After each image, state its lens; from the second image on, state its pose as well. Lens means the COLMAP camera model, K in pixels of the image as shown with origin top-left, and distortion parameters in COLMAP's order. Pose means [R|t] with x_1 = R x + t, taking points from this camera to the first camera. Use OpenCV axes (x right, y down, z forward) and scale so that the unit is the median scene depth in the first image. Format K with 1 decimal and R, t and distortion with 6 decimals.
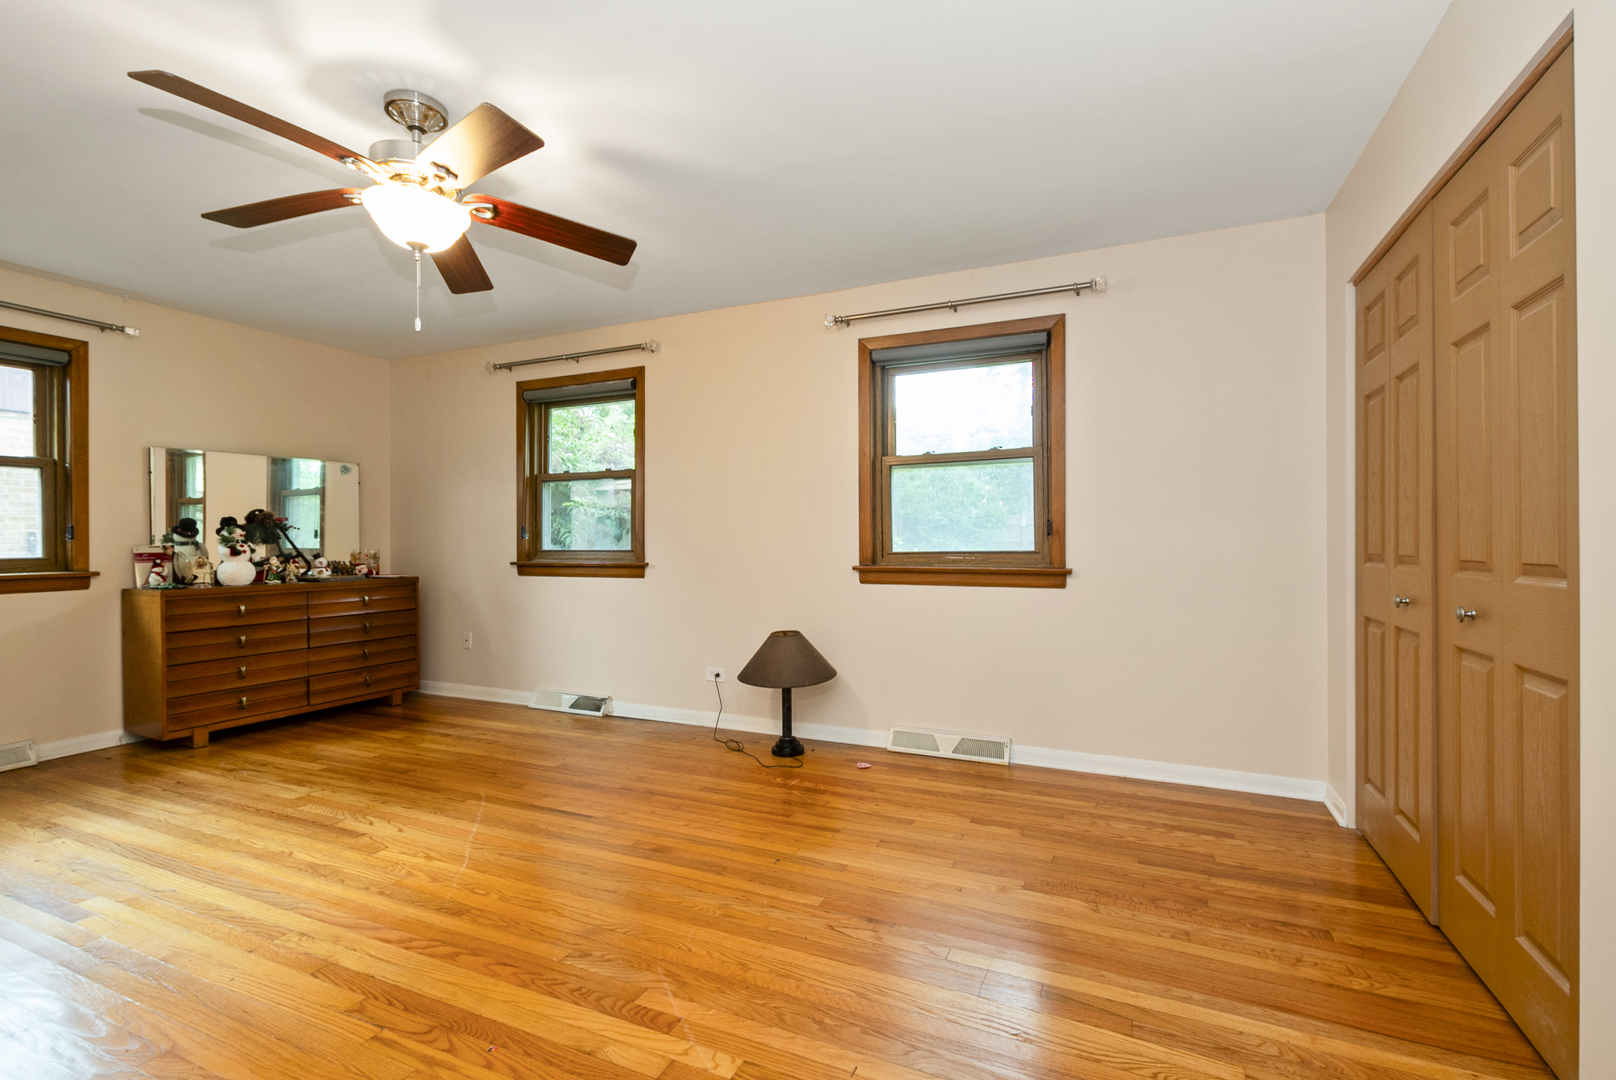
lens RADIAL K [[711.9, 0, 820.5], [0, 711.9, 541.8], [0, 0, 1]] dist [0.000403, -0.000237]
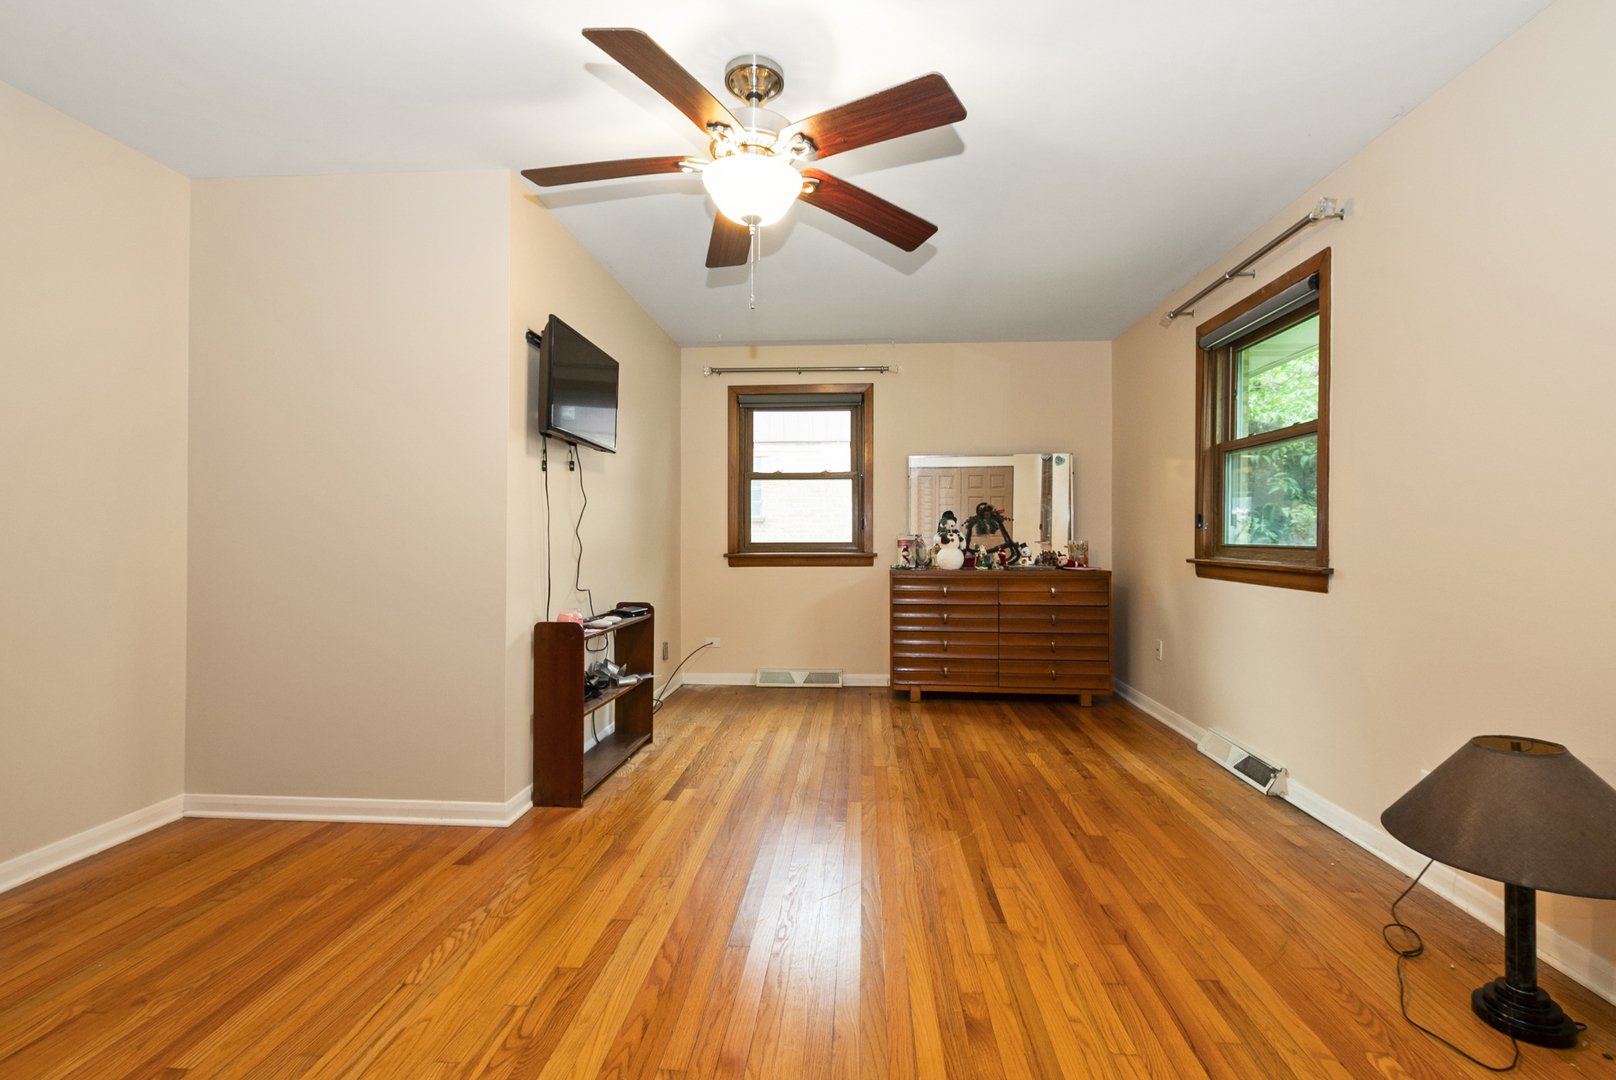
lens RADIAL K [[711.1, 0, 816.6], [0, 711.1, 535.4], [0, 0, 1]] dist [-0.000261, -0.000697]
pose [[0.345271, 0.008628, -0.938463, 0.207383], [-0.006018, 0.999958, 0.006979, -0.001050], [0.938484, 0.003238, 0.345308, 0.442194]]
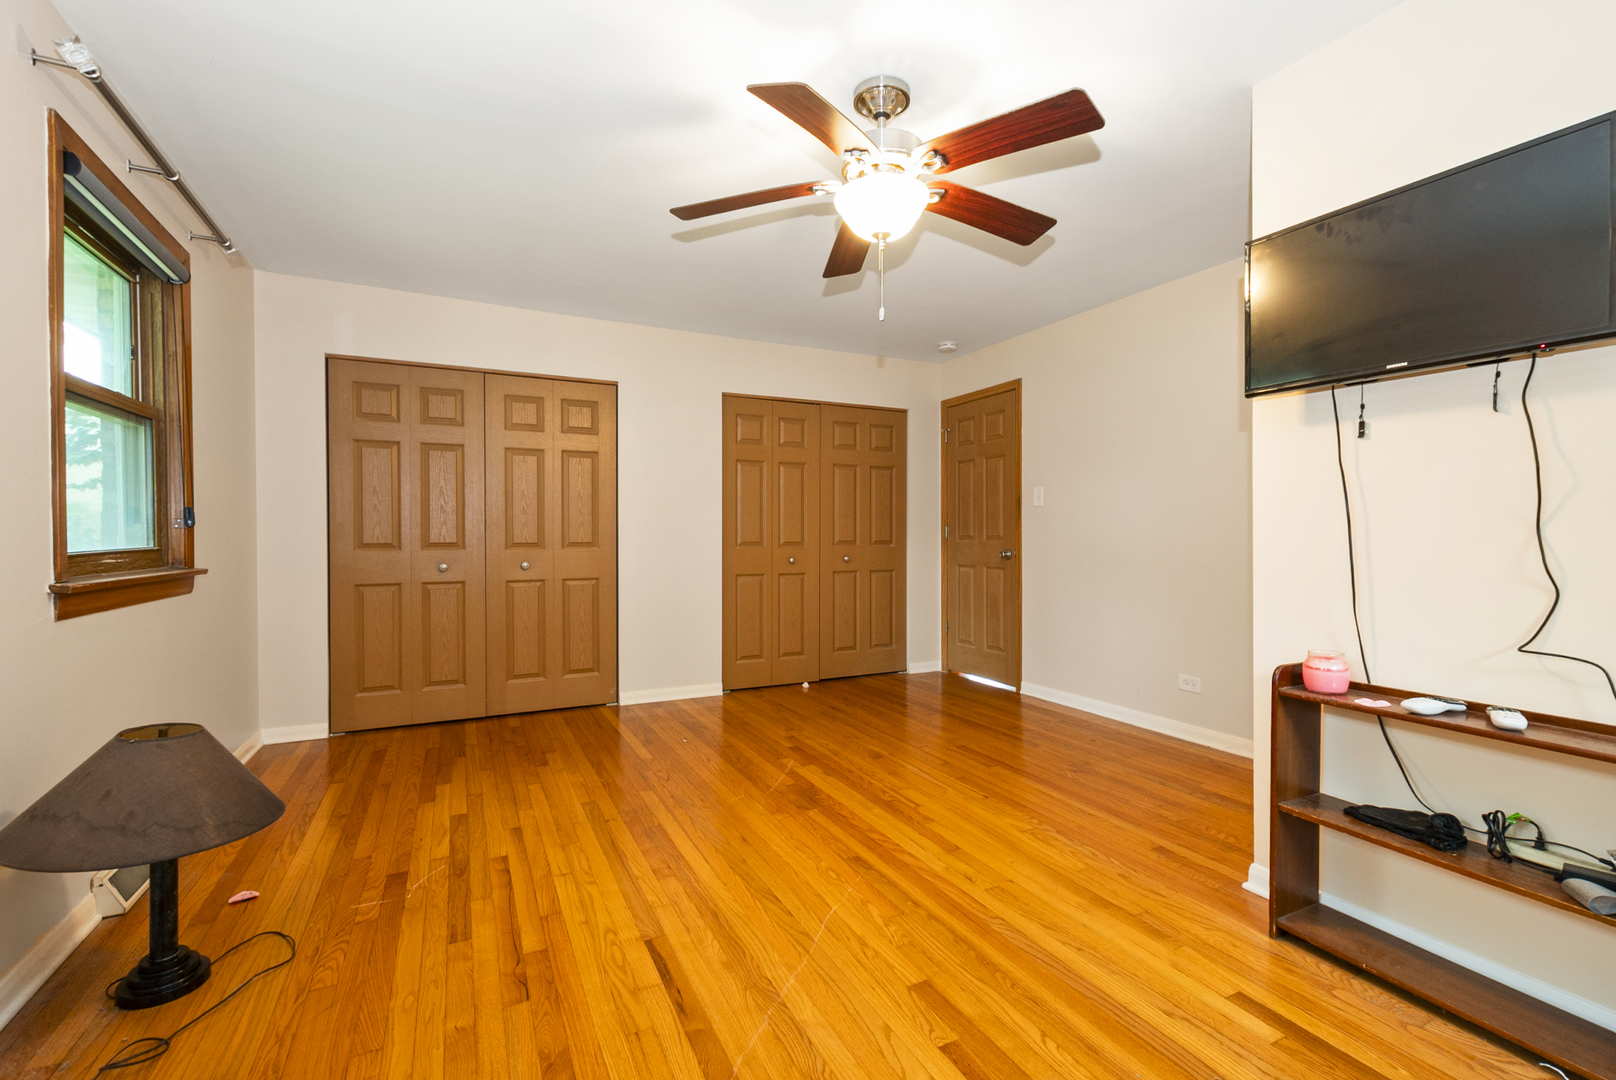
lens RADIAL K [[711.1, 0, 816.6], [0, 711.1, 535.4], [0, 0, 1]] dist [-0.000261, -0.000697]
pose [[-0.772926, 0.004371, 0.634481, -0.663174], [0.004799, 0.999988, -0.001043, 0.003633], [-0.634478, 0.002239, -0.772937, 1.076839]]
